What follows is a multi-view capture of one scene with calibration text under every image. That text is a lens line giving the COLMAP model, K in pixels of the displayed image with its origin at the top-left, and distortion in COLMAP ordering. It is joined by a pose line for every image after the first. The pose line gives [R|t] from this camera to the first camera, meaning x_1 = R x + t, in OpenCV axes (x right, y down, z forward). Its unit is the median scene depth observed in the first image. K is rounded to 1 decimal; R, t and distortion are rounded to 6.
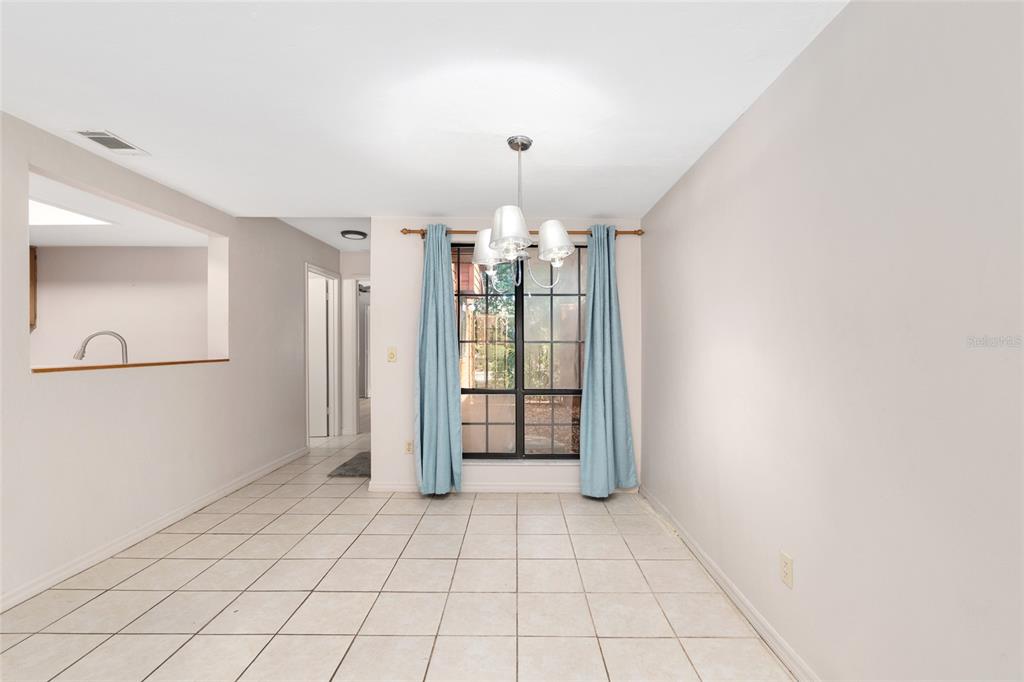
lens RADIAL K [[449.3, 0, 517.2], [0, 449.3, 341.2], [0, 0, 1]] dist [-0.000767, -0.000577]
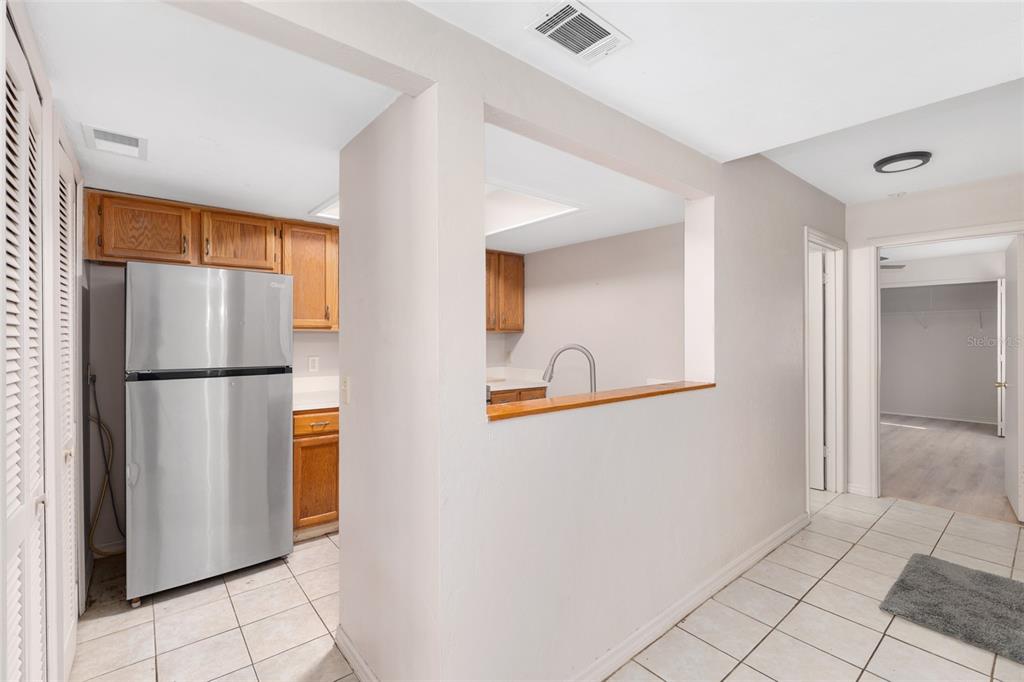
lens RADIAL K [[449.3, 0, 512.7], [0, 449.3, 337.7], [0, 0, 1]] dist [-0.000767, -0.000577]
pose [[0.636623, 0.006444, -0.771148, -0.336055], [0.003988, 0.999924, 0.011648, -0.036056], [0.771165, -0.010490, 0.636549, 0.371357]]
